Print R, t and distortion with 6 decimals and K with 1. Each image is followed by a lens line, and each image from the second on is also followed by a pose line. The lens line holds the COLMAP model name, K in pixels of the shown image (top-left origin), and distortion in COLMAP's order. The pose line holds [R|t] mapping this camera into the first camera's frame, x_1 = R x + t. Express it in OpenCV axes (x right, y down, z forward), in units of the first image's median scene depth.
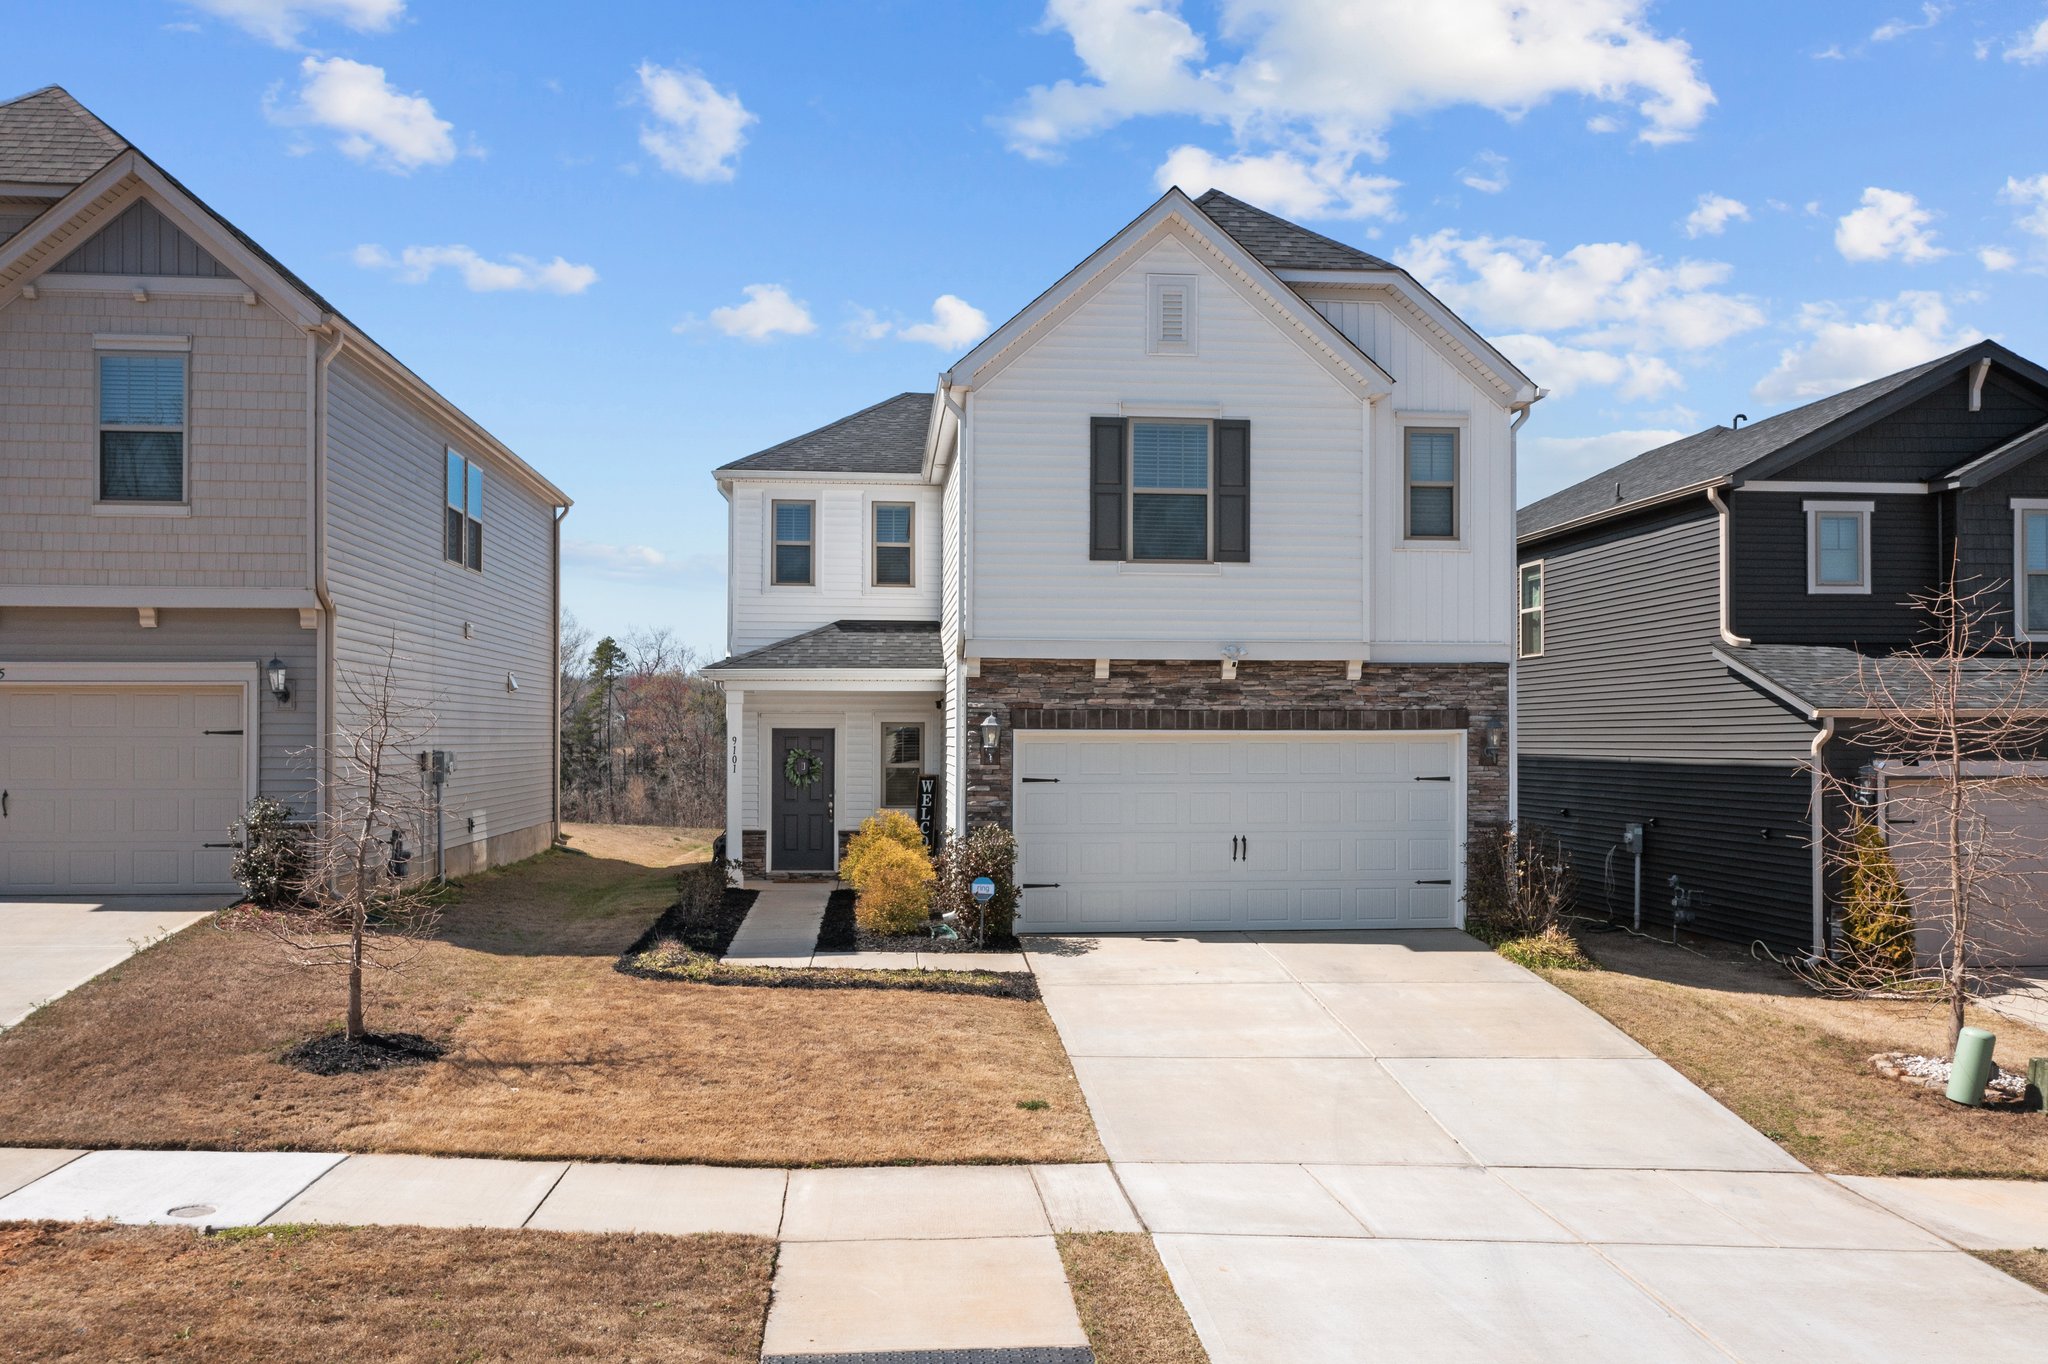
lens RADIAL K [[1654.1, 0, 1021.6], [0, 1654.1, 736.7], [0, 0, 1]] dist [0.000001, 0.004525]
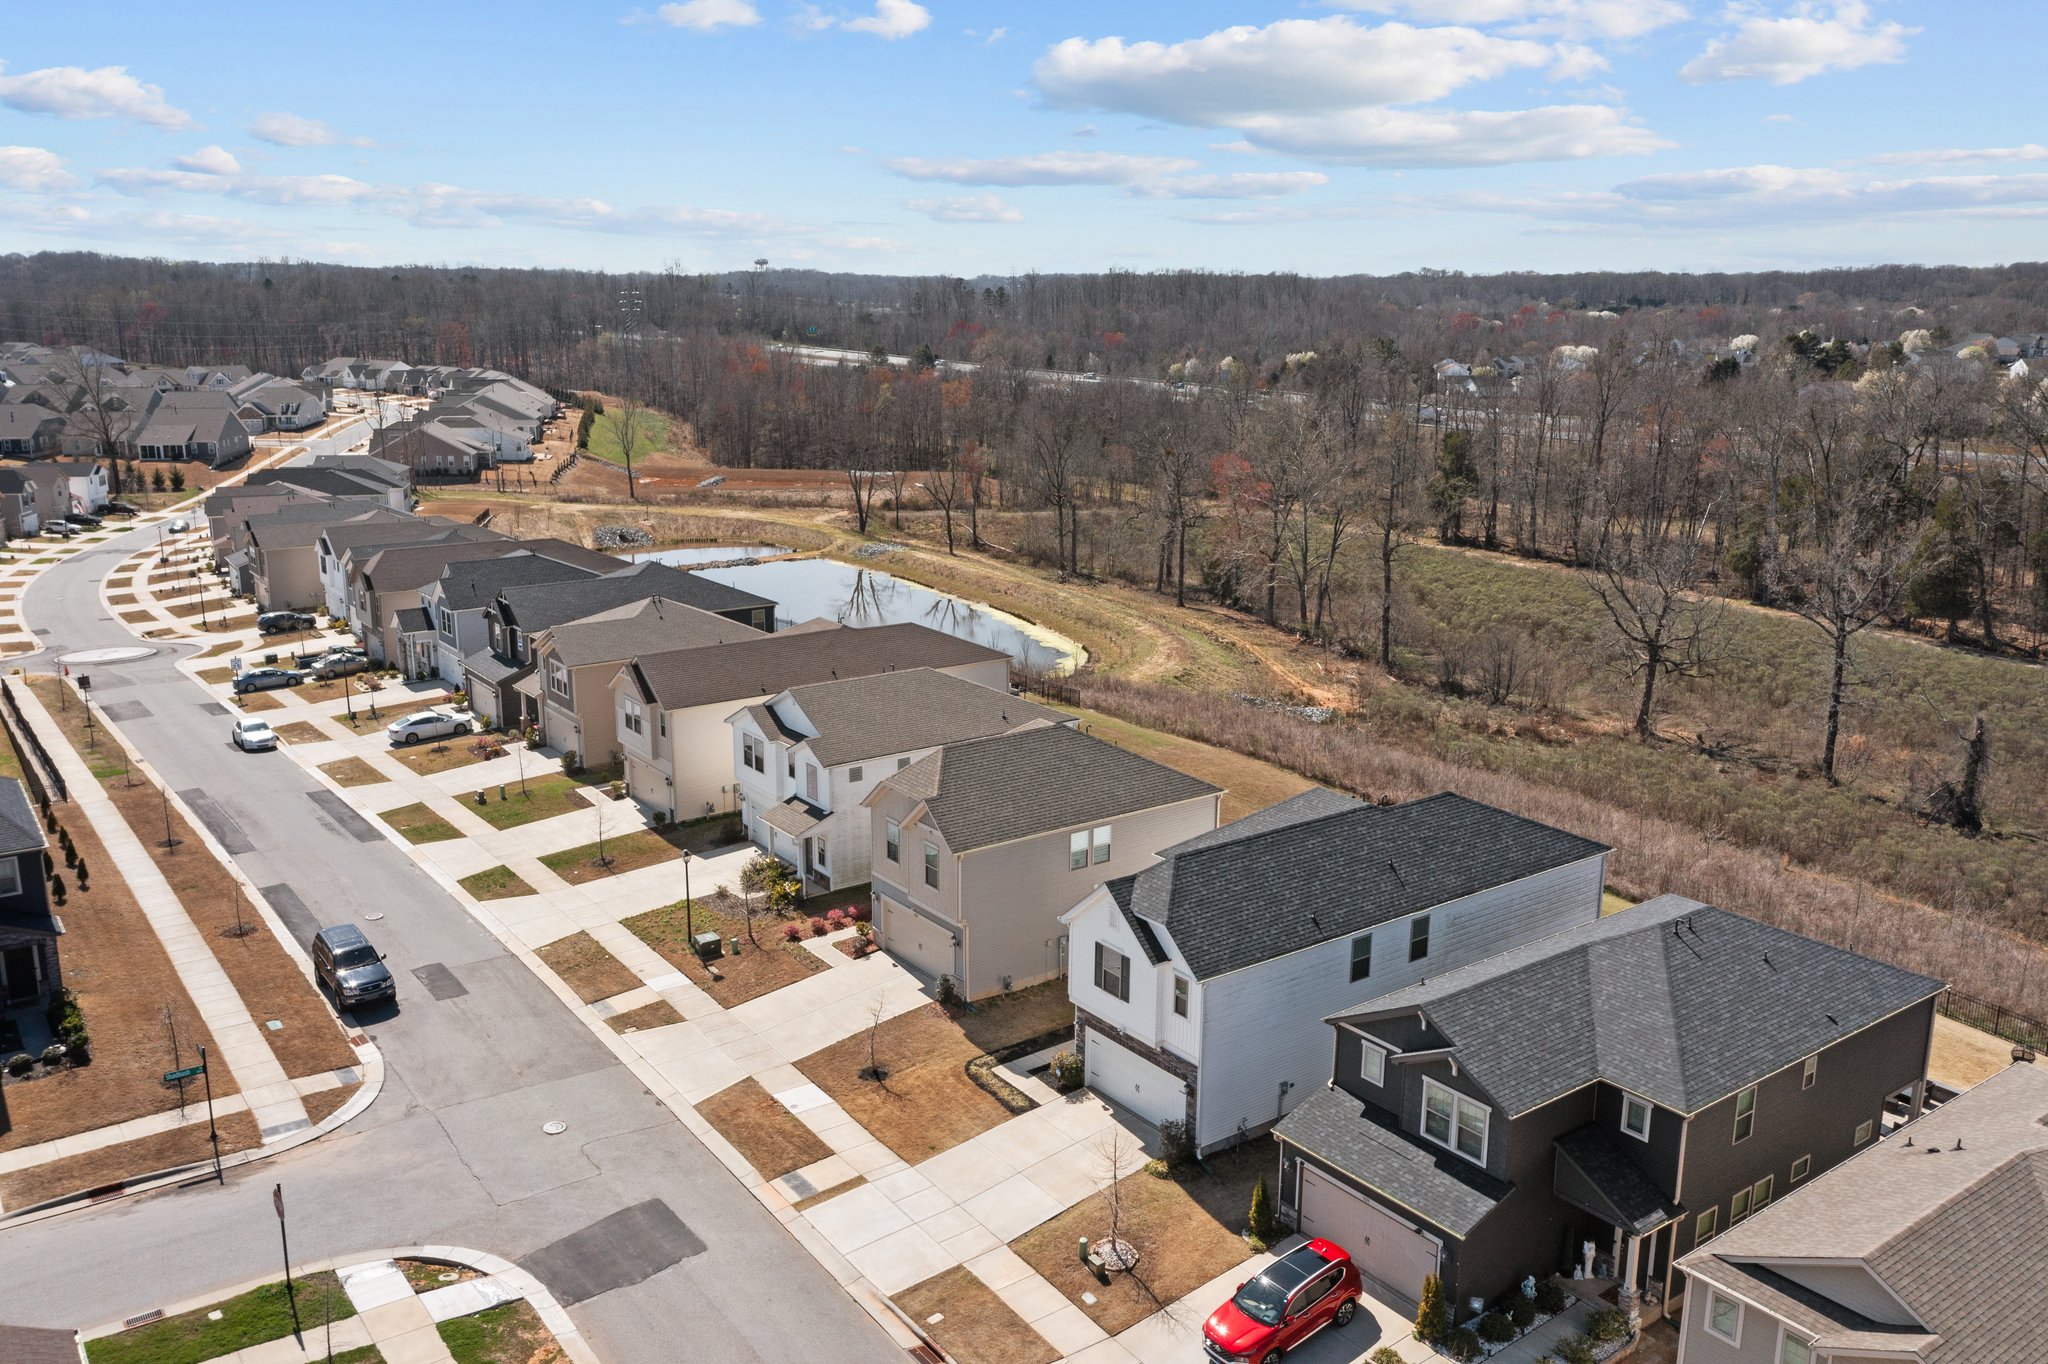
lens RADIAL K [[1644.4, 0, 1024.0], [0, 1644.4, 682.0], [0, 0, 1]] dist [0.006363, 0.003220]
pose [[0.515329, 0.200697, -0.833161, 2.372101], [-0.003600, 0.972690, 0.232081, -1.343232], [0.856985, -0.116598, 0.501978, -0.571674]]
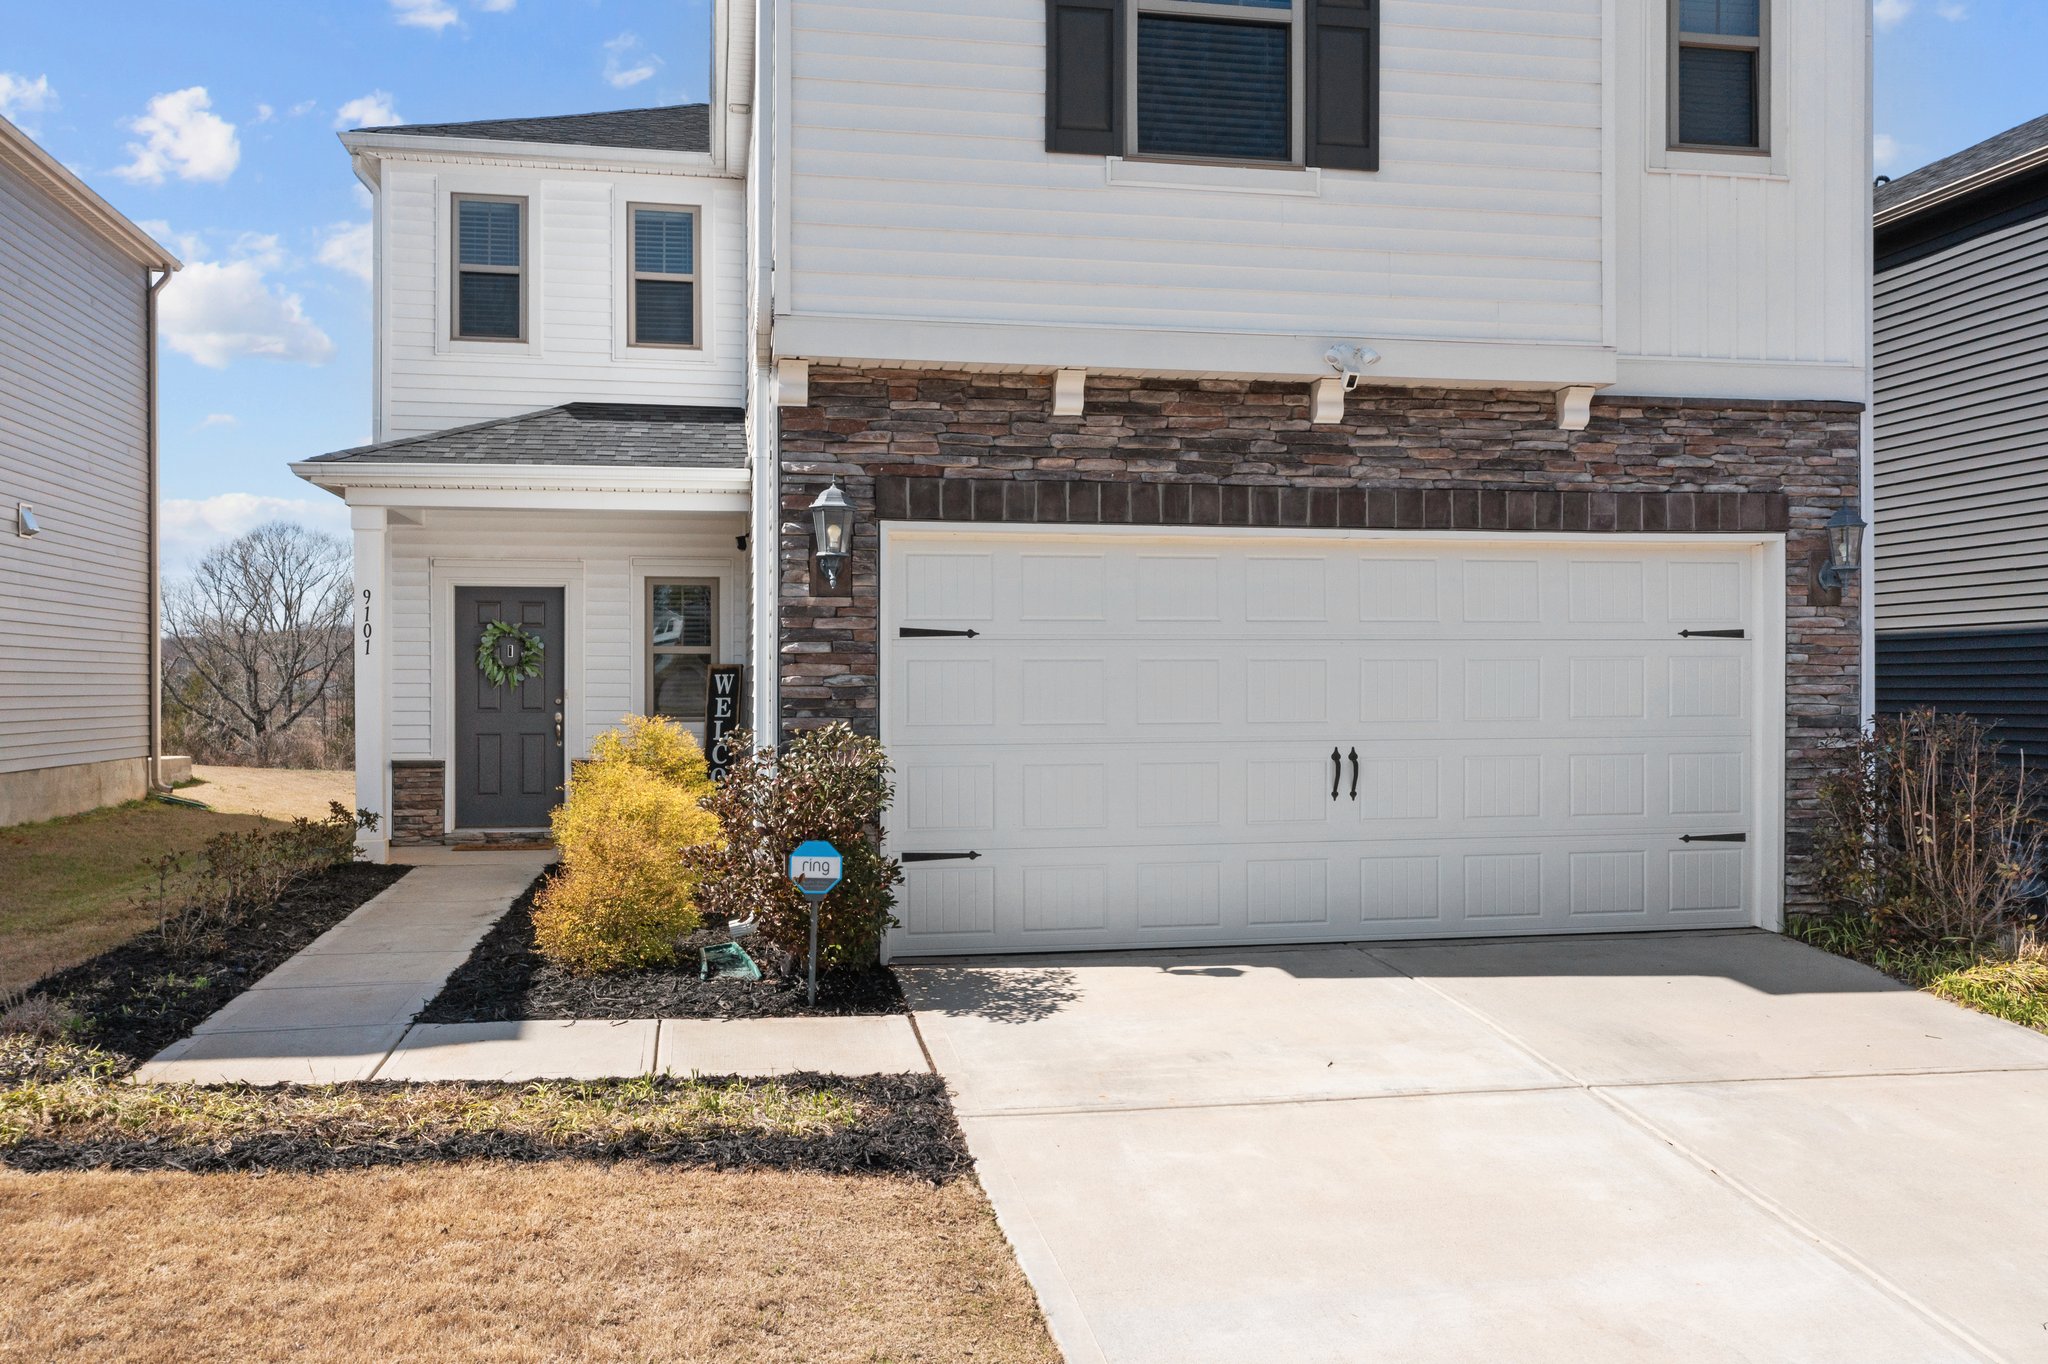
lens RADIAL K [[1669.3, 0, 1018.5], [0, 1669.3, 699.4], [0, 0, 1]] dist [0.000405, 0.001665]
pose [[0.995654, -0.004639, 0.093014, -0.010279], [0.004059, 0.999971, 0.006425, 0.042765], [-0.093041, -0.006020, 0.995644, 0.528314]]
